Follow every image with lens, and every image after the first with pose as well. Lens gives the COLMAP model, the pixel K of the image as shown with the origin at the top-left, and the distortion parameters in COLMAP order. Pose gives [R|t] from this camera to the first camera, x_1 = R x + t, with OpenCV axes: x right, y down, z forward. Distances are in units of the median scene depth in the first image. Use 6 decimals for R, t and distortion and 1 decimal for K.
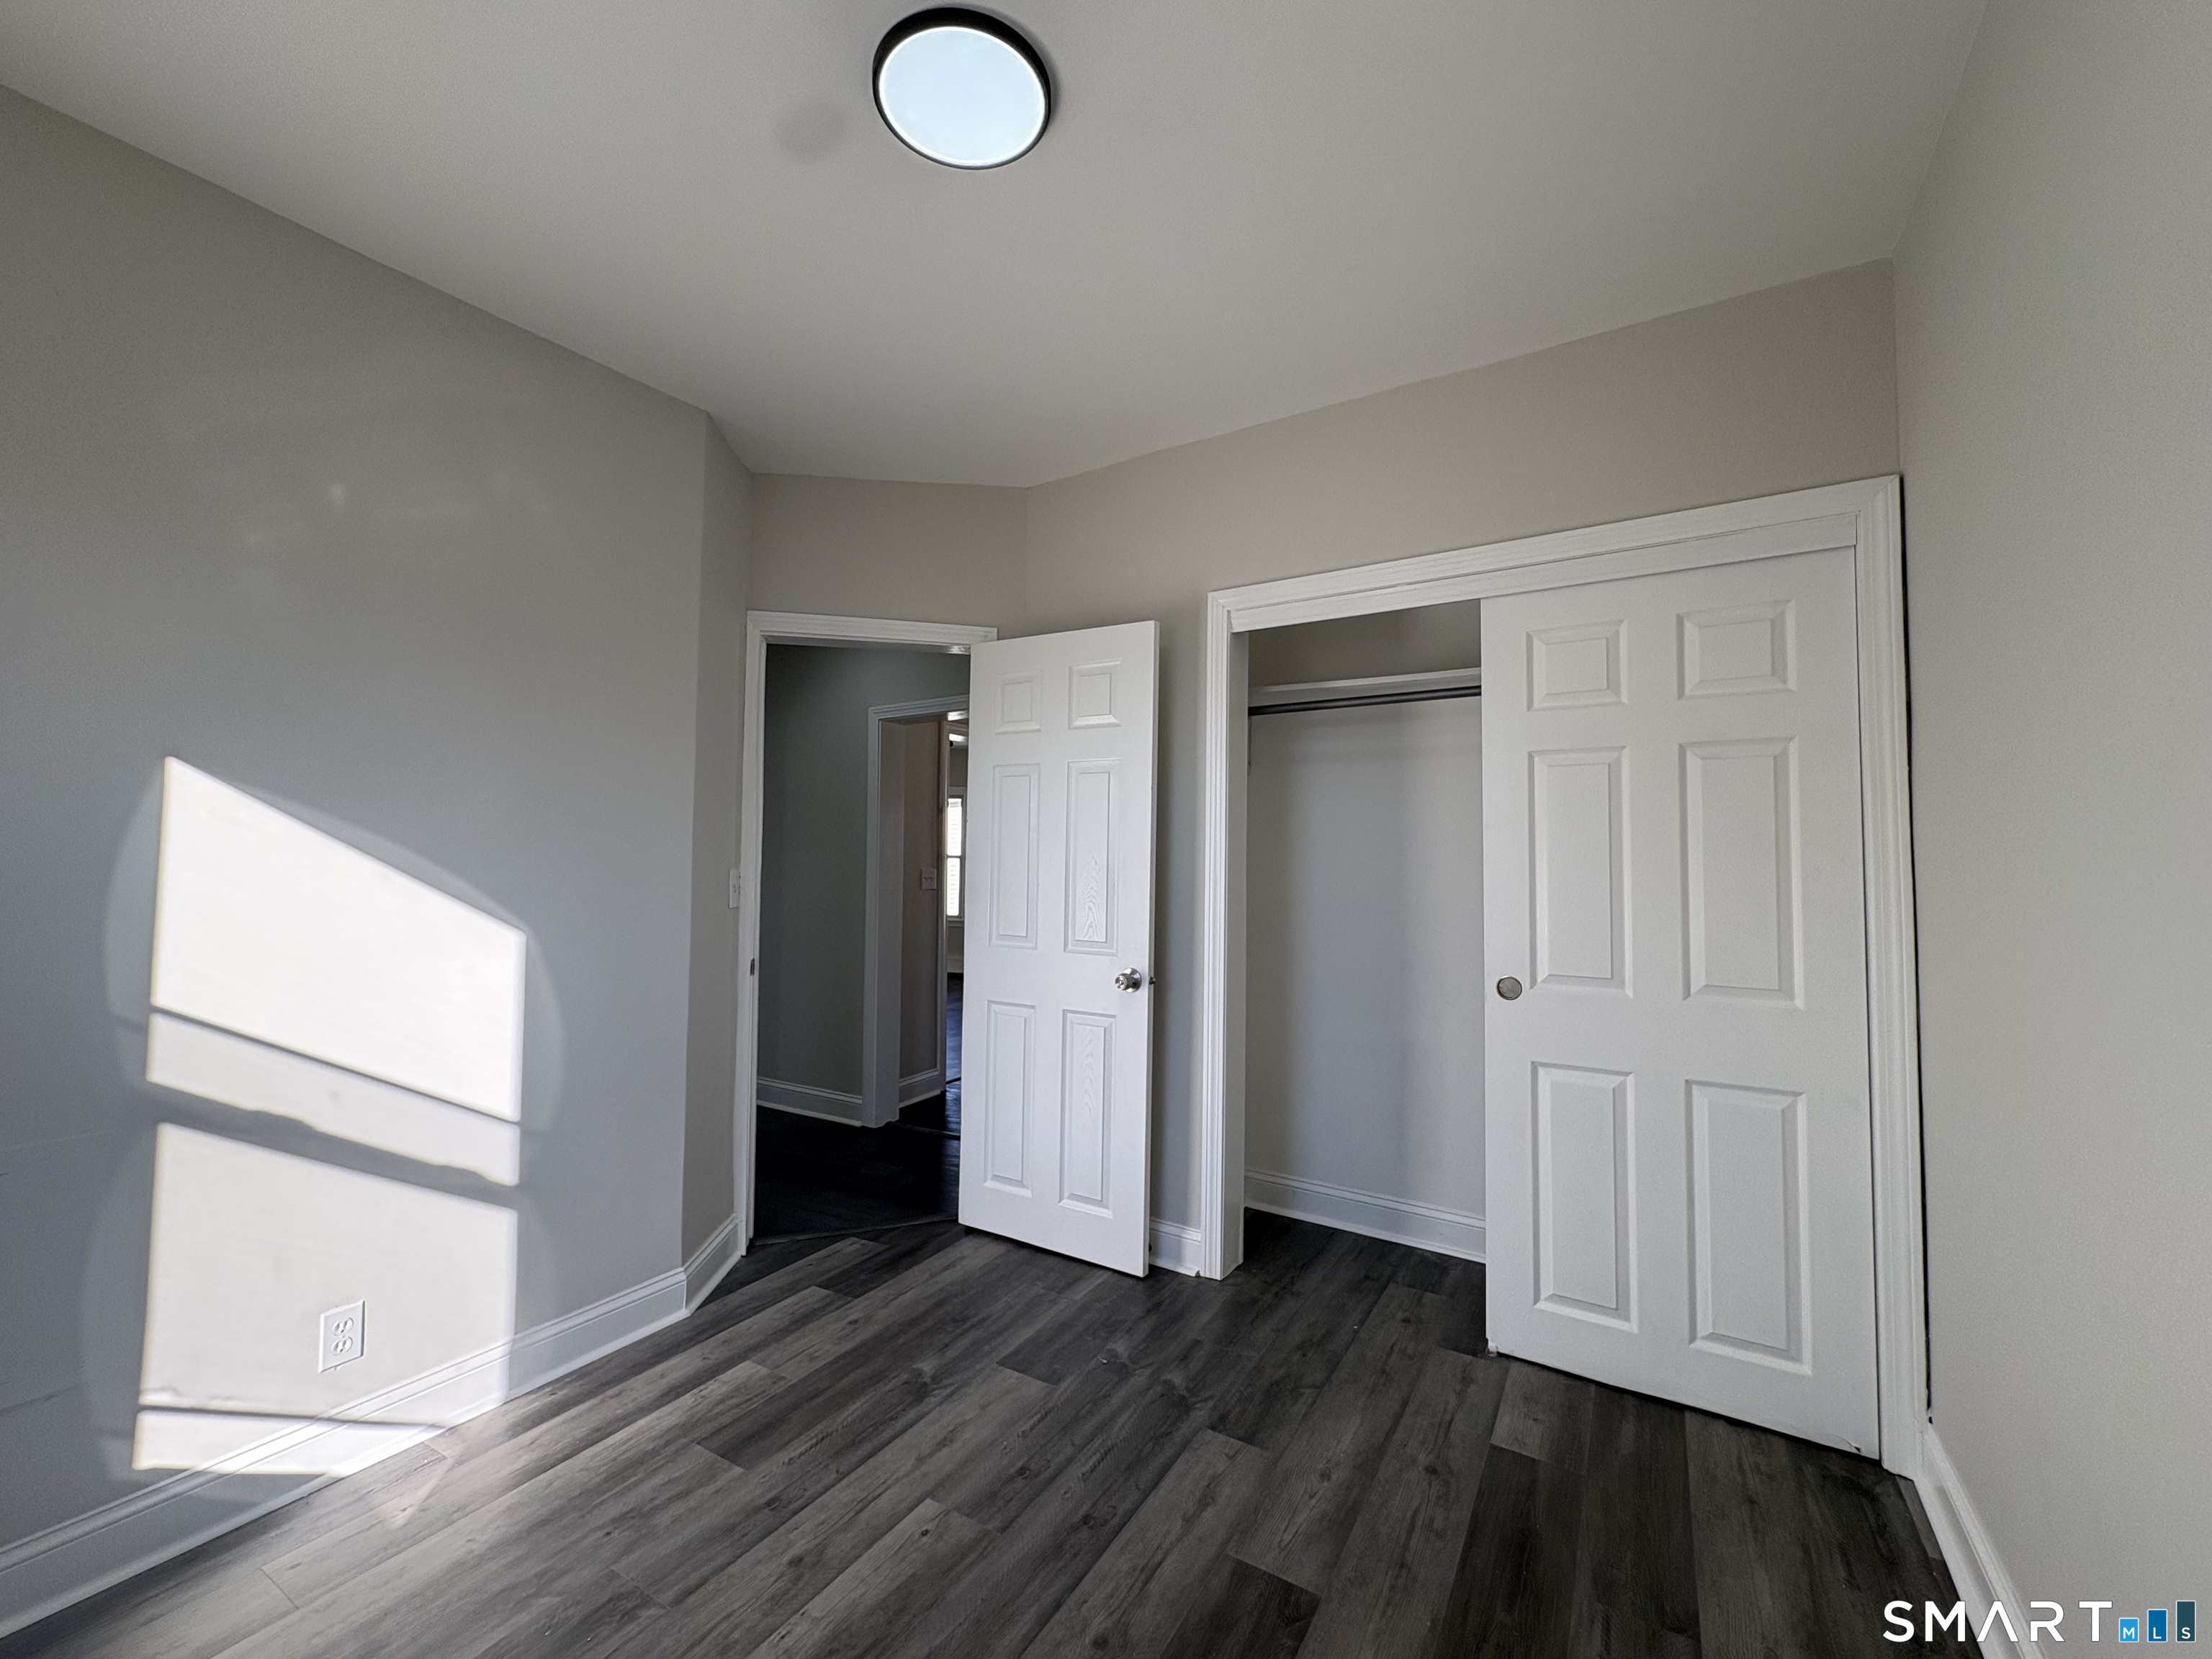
lens RADIAL K [[879.5, 0, 1106.0], [0, 879.5, 829.5], [0, 0, 1]] dist [0.002053, -0.000024]
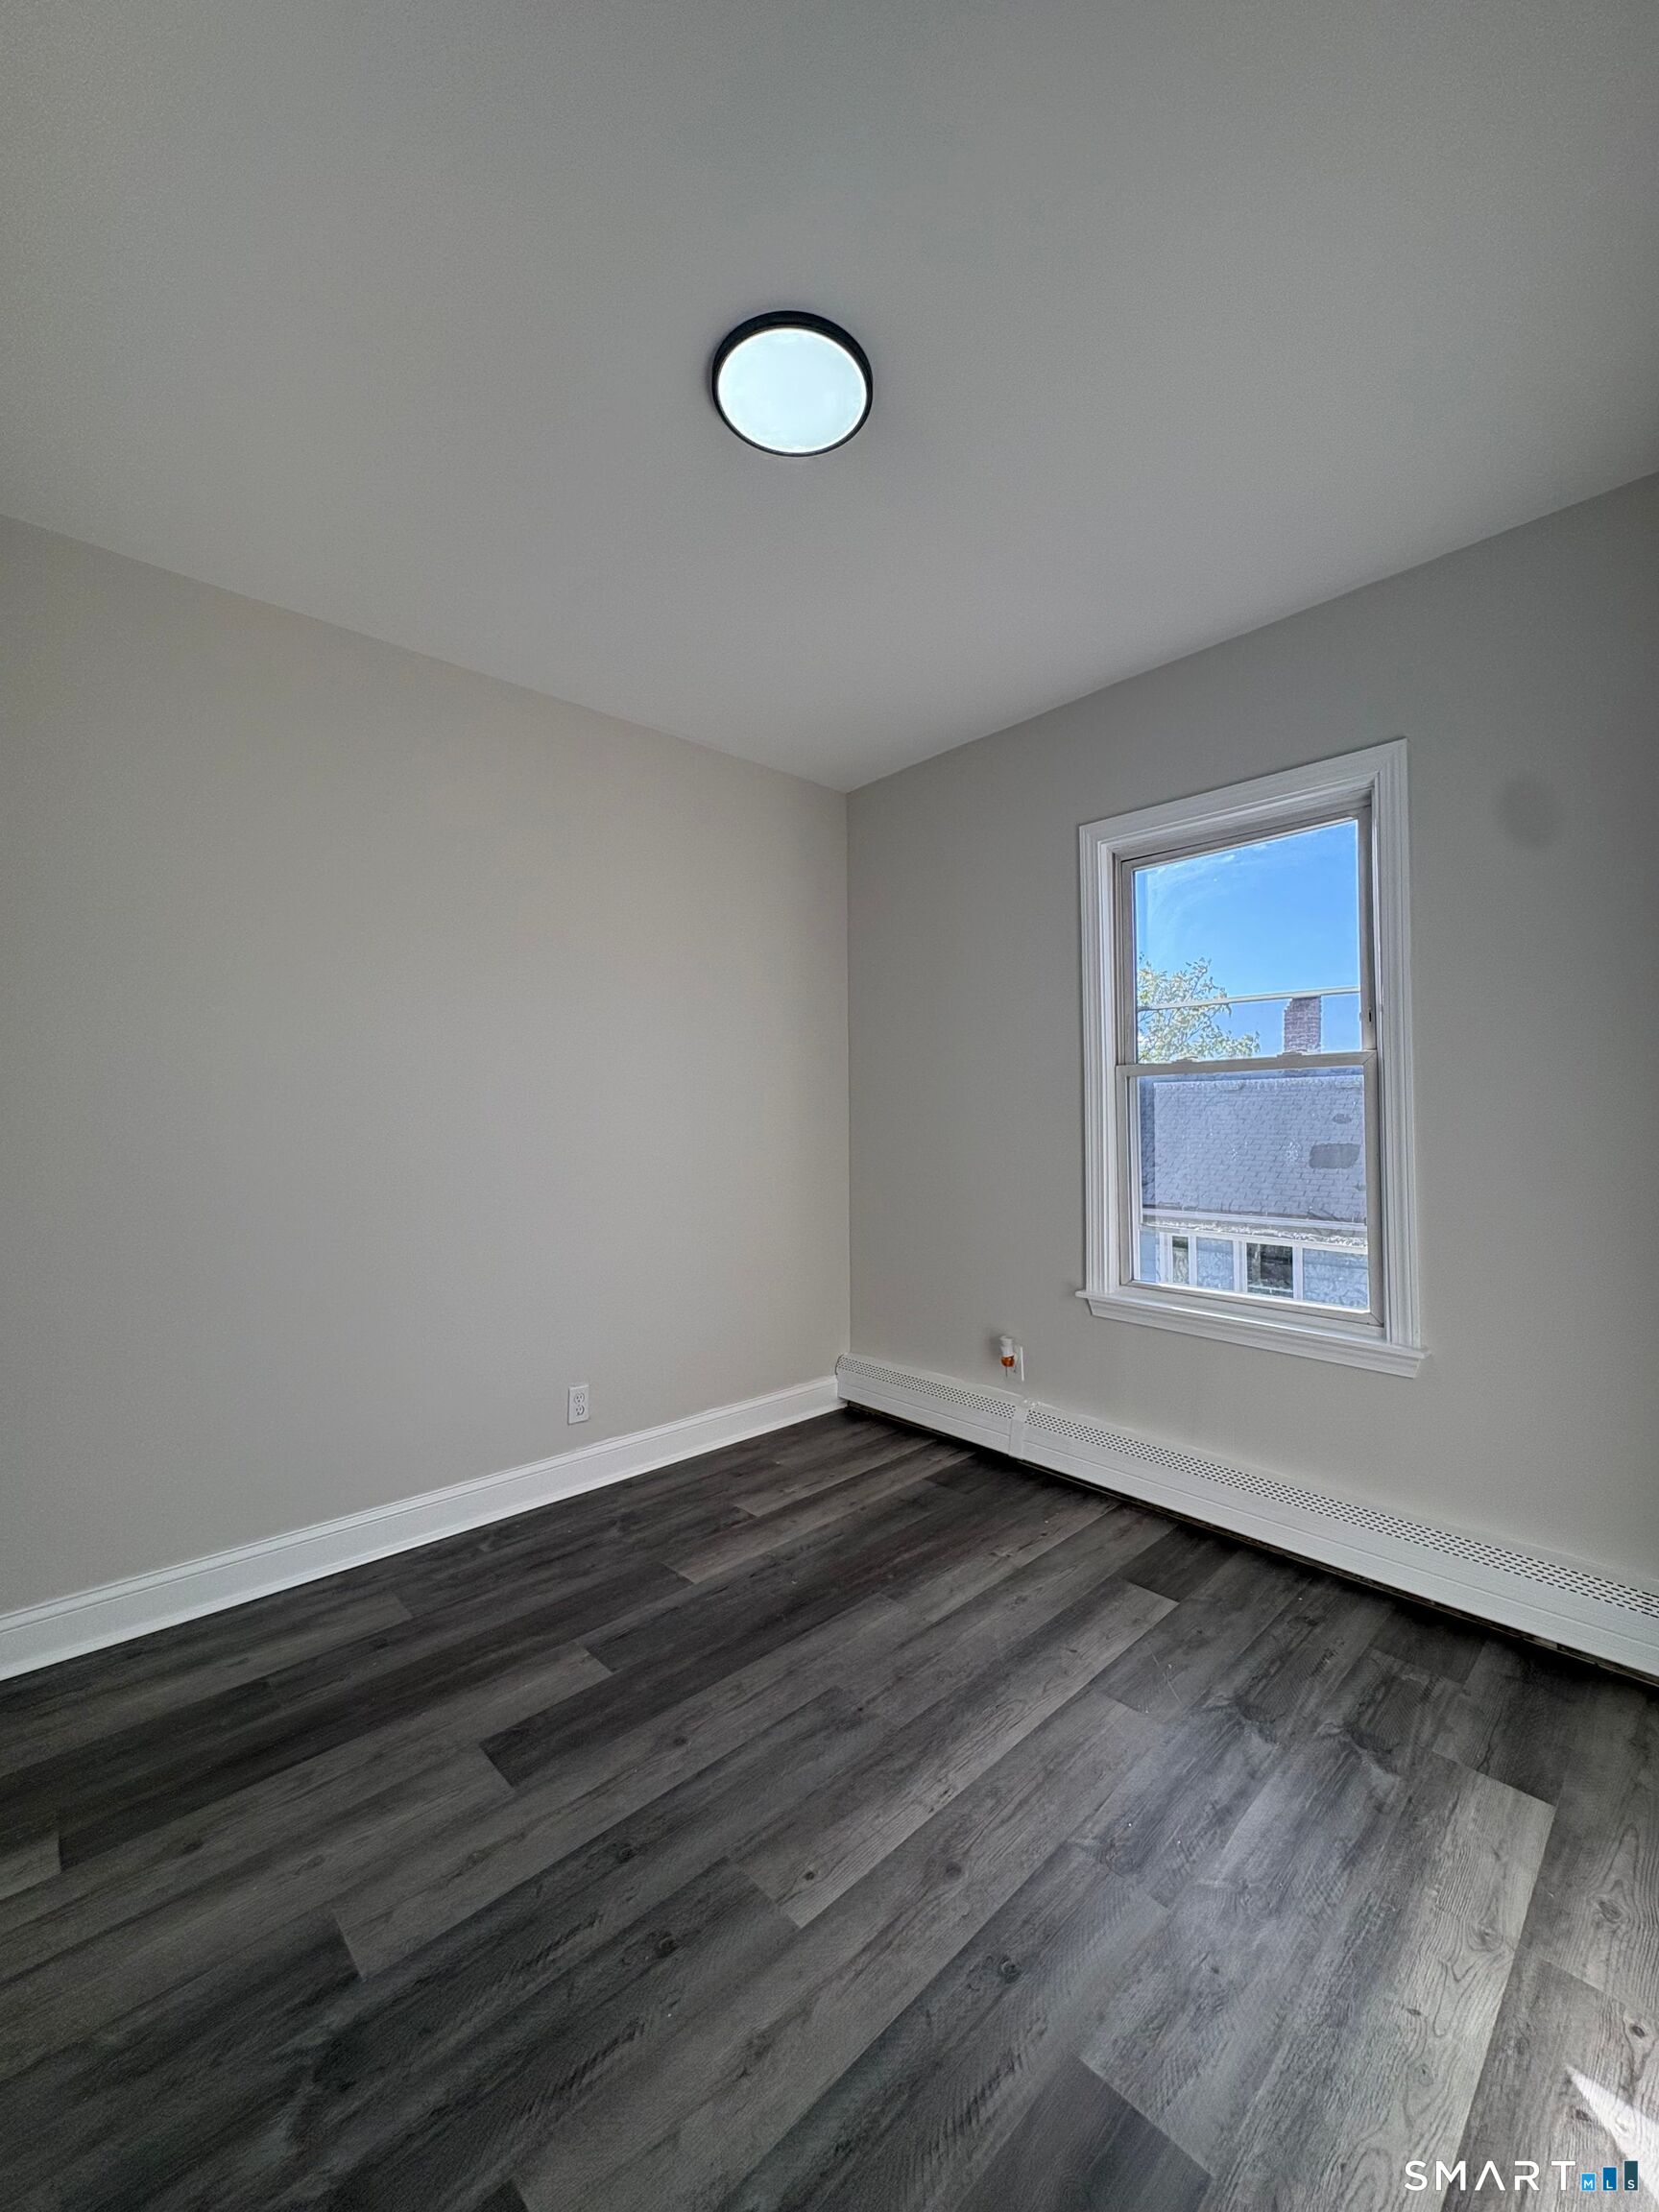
lens RADIAL K [[879.5, 0, 829.5], [0, 879.5, 1106.0], [0, 0, 1]] dist [0.002053, -0.000024]
pose [[-0.964560, 0.006066, 0.263793, -0.437539], [-0.006859, 0.998821, -0.048048, 0.098954], [-0.263774, -0.048155, -0.963382, 1.790335]]
